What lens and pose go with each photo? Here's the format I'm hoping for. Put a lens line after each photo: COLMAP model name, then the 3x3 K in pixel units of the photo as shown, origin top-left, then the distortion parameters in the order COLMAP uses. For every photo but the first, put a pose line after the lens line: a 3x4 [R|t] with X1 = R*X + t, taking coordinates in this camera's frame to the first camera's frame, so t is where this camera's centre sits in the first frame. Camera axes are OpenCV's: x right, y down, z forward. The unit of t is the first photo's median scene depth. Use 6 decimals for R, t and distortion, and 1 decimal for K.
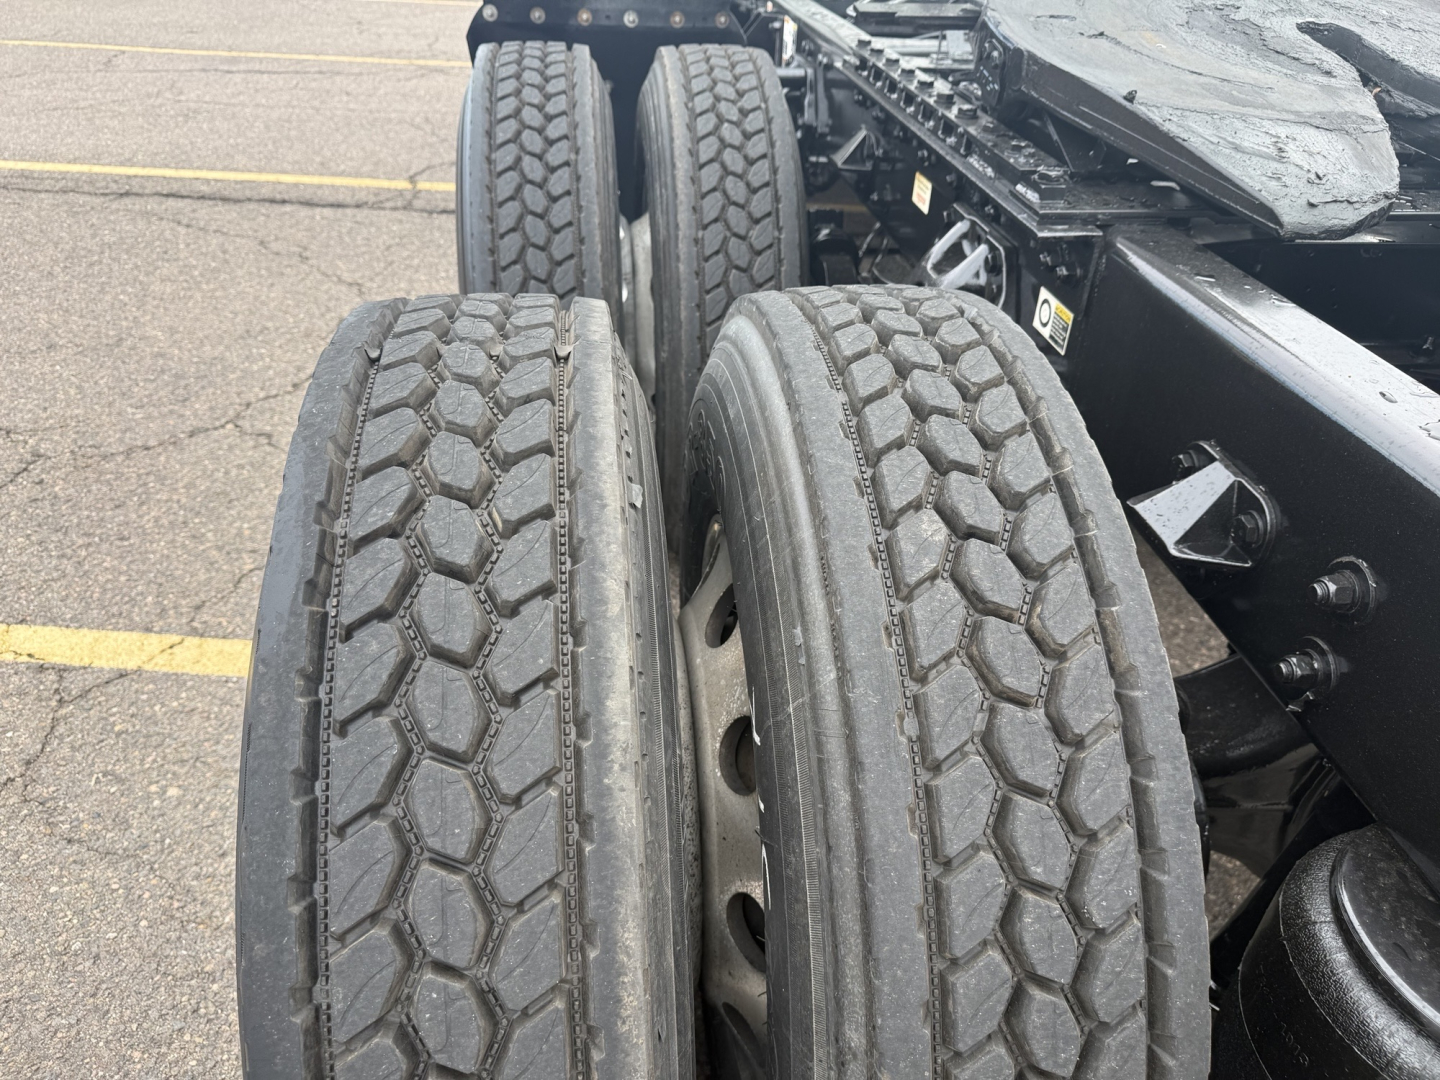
lens RADIAL K [[1030.6, 0, 720.0], [0, 1030.6, 540.0], [0, 0, 1]] dist [0.036802, -0.035881]
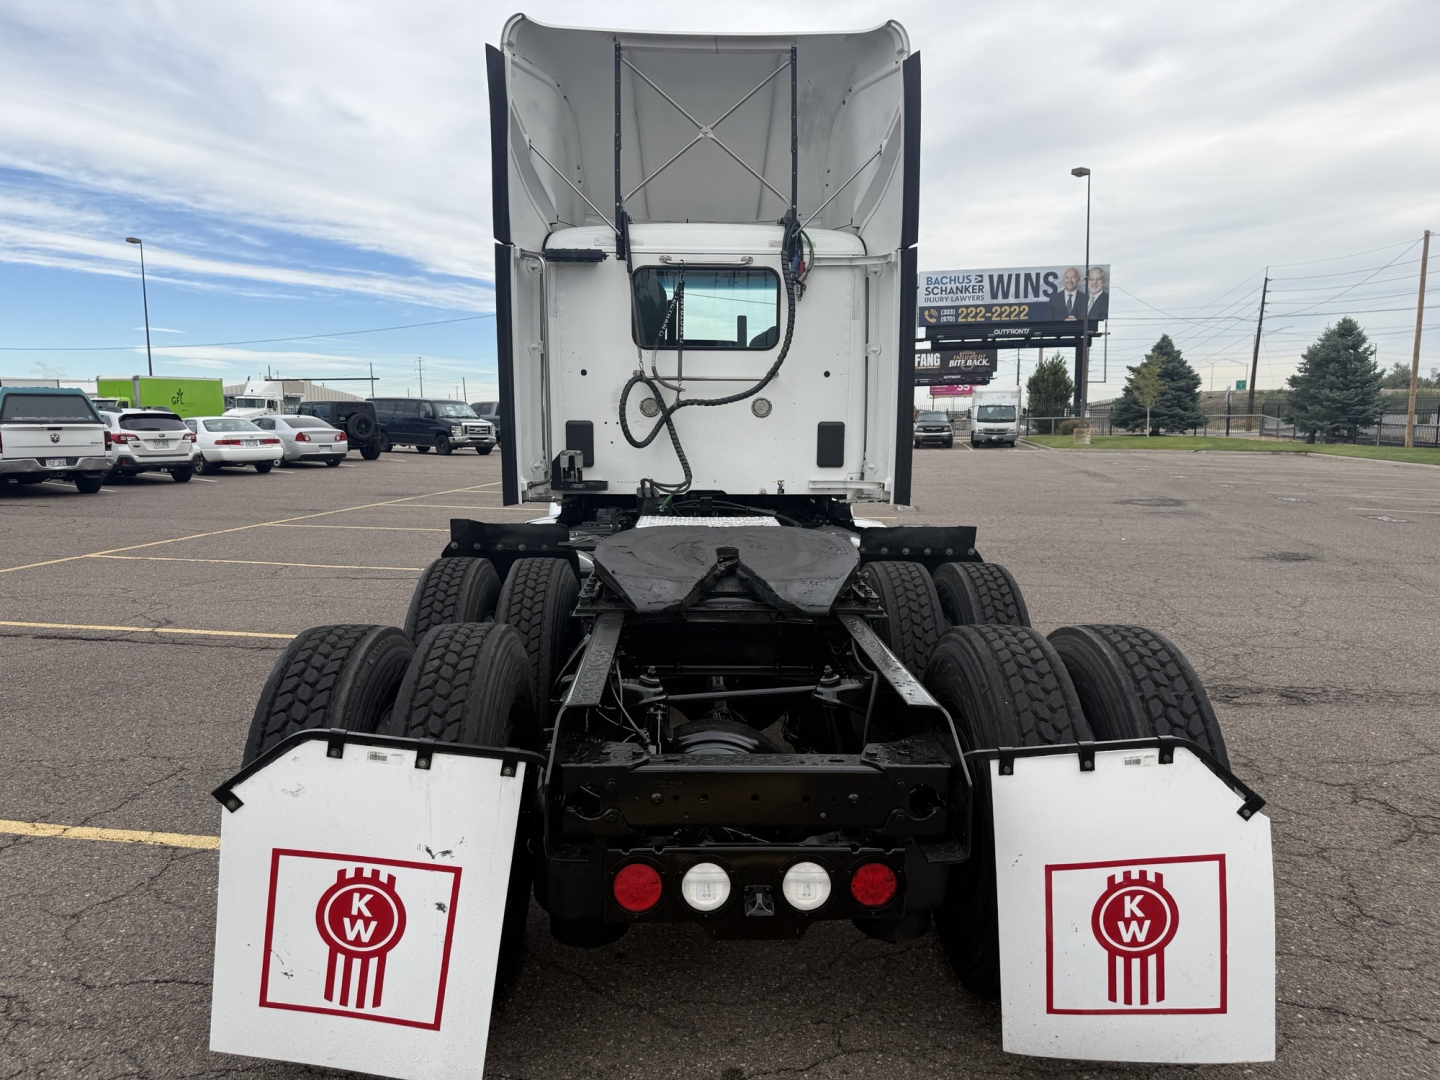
lens RADIAL K [[1030.6, 0, 720.0], [0, 1030.6, 540.0], [0, 0, 1]] dist [0.036802, -0.035881]
pose [[0.996098, -0.006010, -0.088051, 0.669642], [-0.034133, 0.893810, -0.447145, 0.531555], [0.081388, 0.448405, 0.890117, -1.091478]]
